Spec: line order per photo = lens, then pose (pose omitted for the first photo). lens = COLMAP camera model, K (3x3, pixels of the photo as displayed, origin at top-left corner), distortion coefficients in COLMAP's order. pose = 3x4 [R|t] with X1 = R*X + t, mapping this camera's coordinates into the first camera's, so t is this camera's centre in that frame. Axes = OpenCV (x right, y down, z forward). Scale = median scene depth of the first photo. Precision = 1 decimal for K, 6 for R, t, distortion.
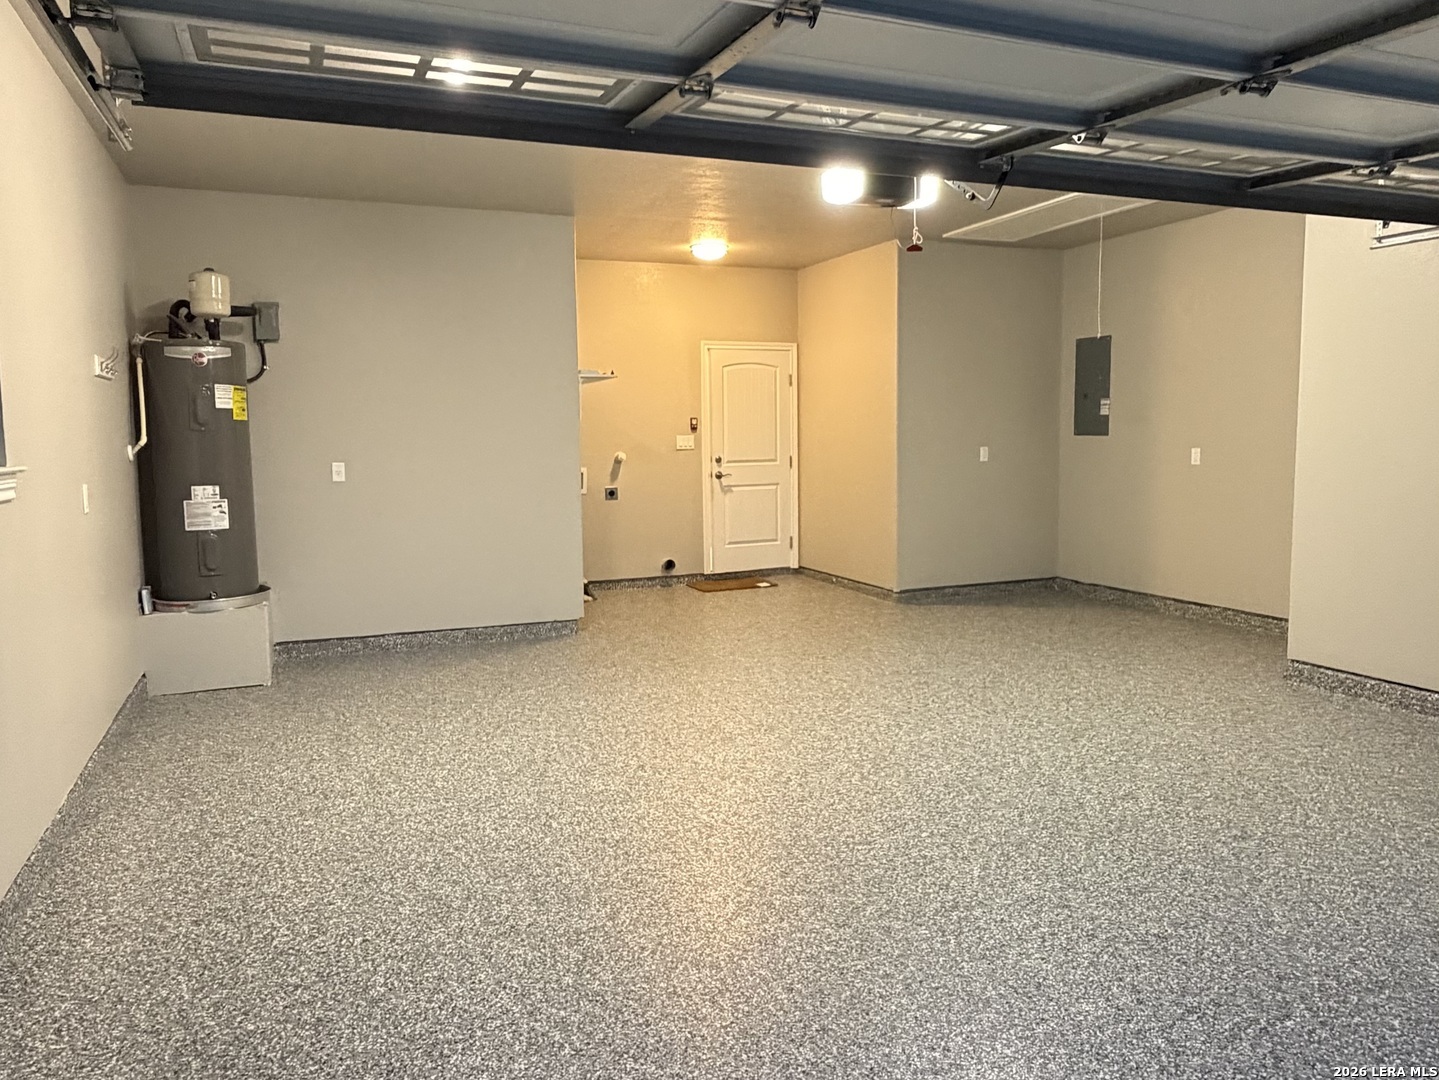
lens RADIAL K [[1018.6, 0, 715.8], [0, 1018.6, 531.3], [0, 0, 1]] dist [-0.001916, 0.003934]
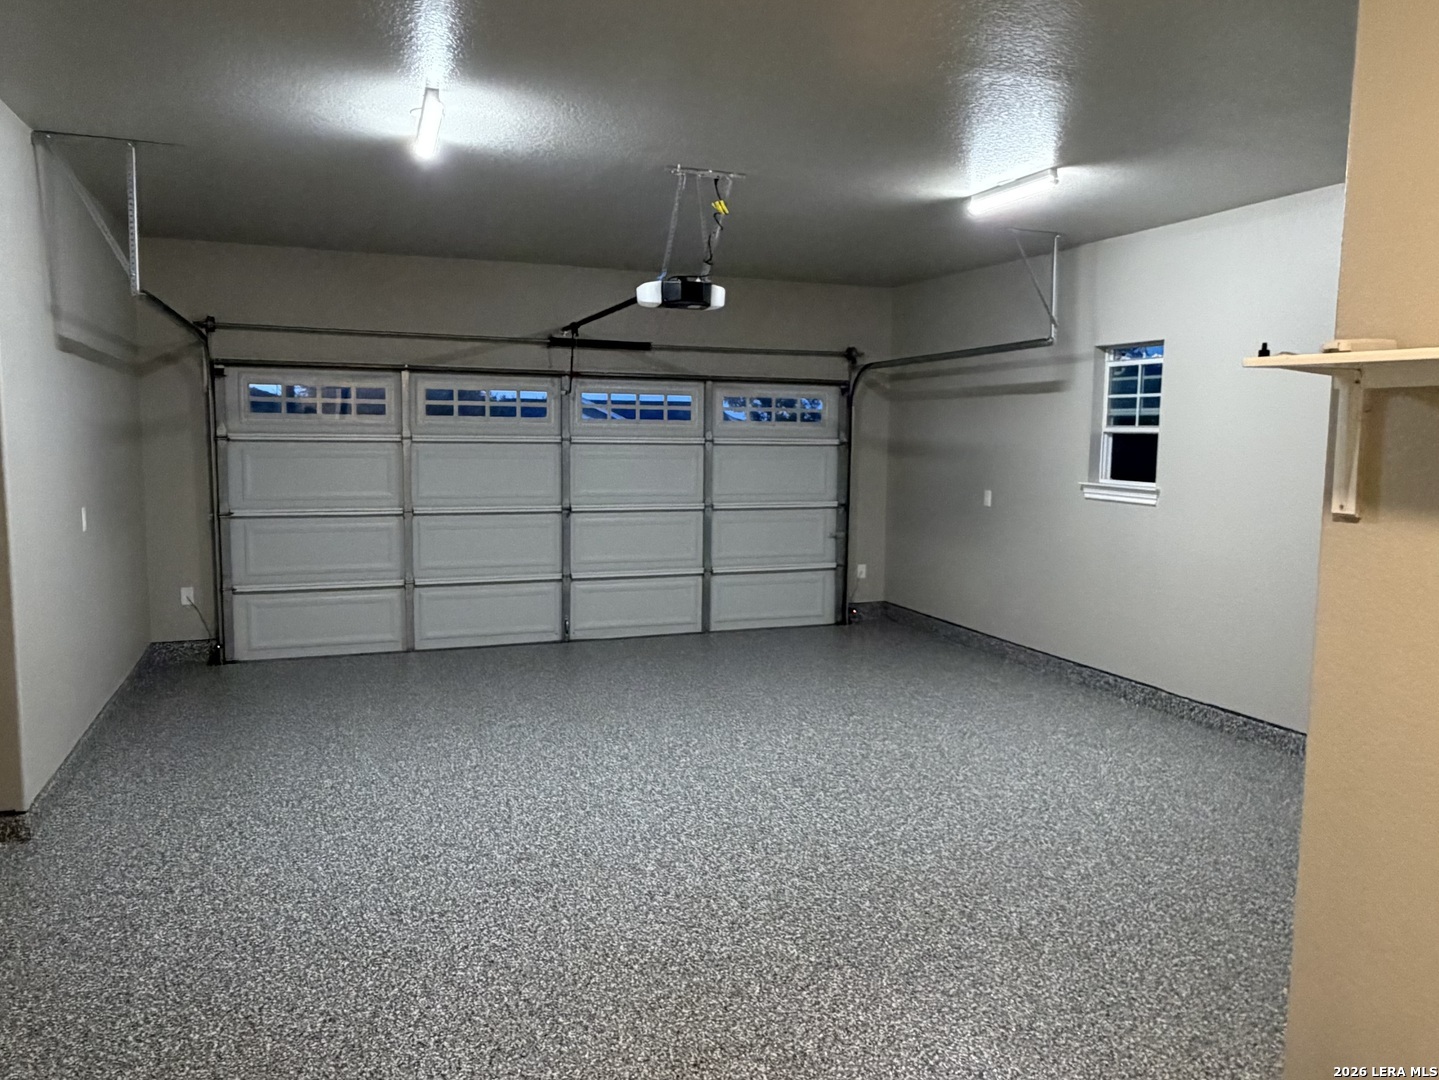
lens RADIAL K [[1018.6, 0, 724.5], [0, 1018.6, 534.3], [0, 0, 1]] dist [-0.001916, 0.003934]
pose [[-0.999894, -0.000906, 0.014563, 0.088635], [0.002046, 0.979514, 0.201365, -0.314381], [-0.014447, 0.201374, -0.979408, 2.488463]]
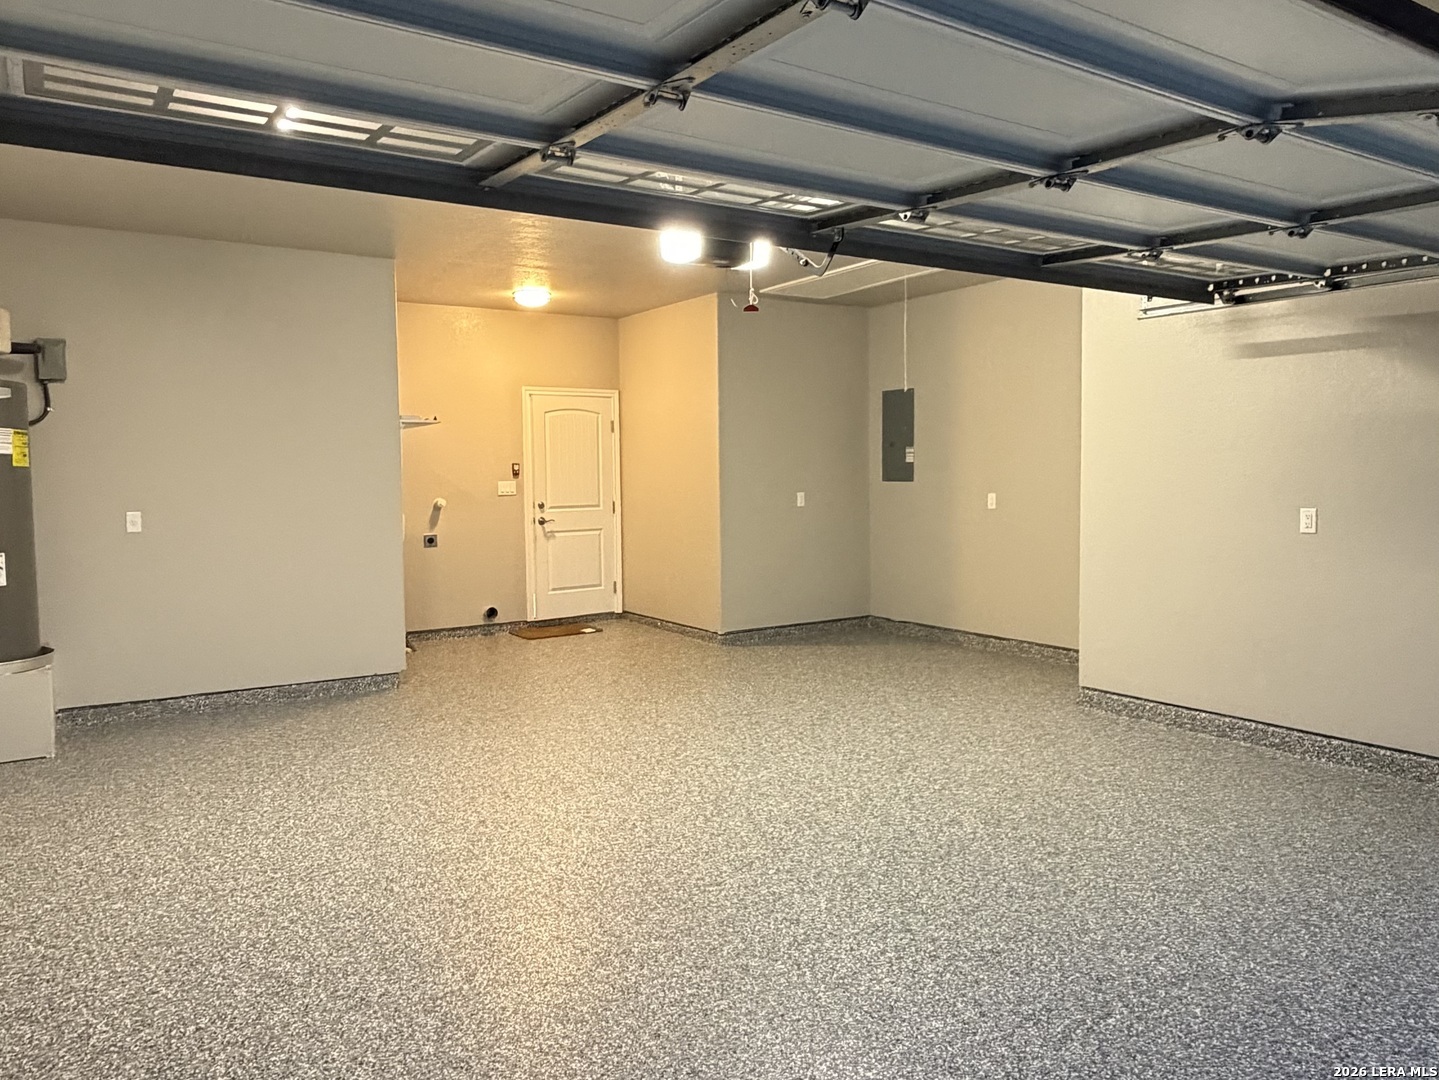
lens RADIAL K [[1018.6, 0, 714.6], [0, 1018.6, 531.4], [0, 0, 1]] dist [-0.001916, 0.003934]
pose [[0.982827, -0.009263, 0.184297, -0.036759], [0.016918, 0.999056, -0.040011, -0.005908], [-0.183753, 0.042442, 0.982056, -0.016514]]
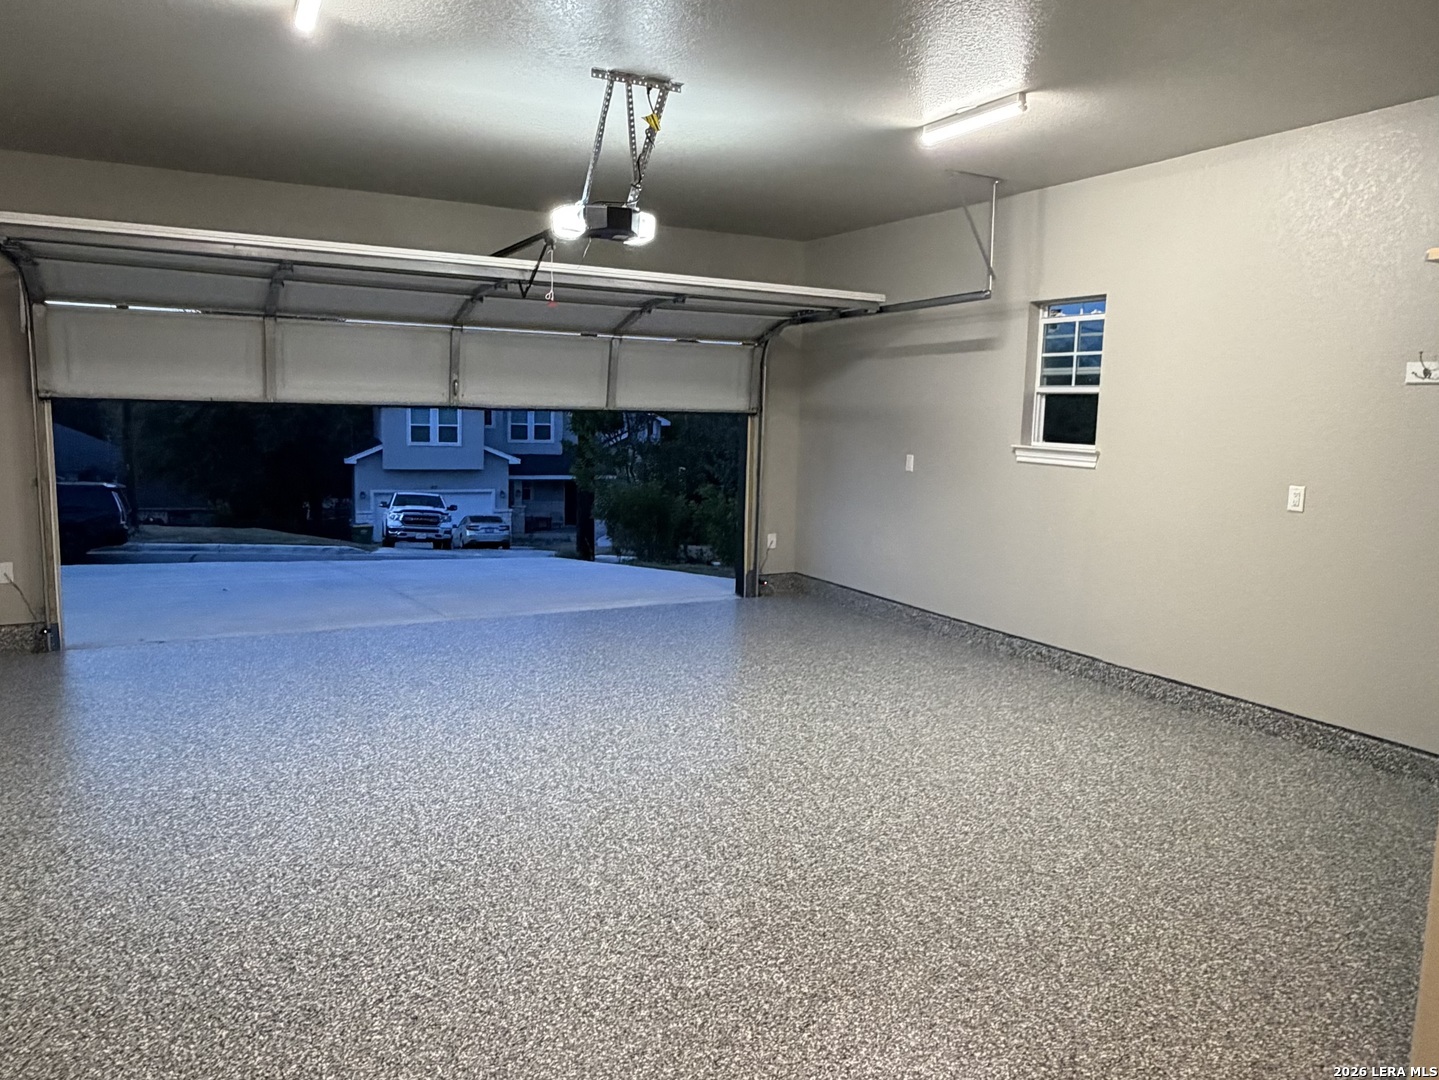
lens RADIAL K [[1018.6, 0, 723.5], [0, 1018.6, 532.9], [0, 0, 1]] dist [-0.001916, 0.003934]
pose [[-0.993730, 0.003100, -0.111764, 0.164670], [-0.022070, 0.974510, 0.223255, -0.268927], [0.109607, 0.224322, -0.968332, 2.342458]]
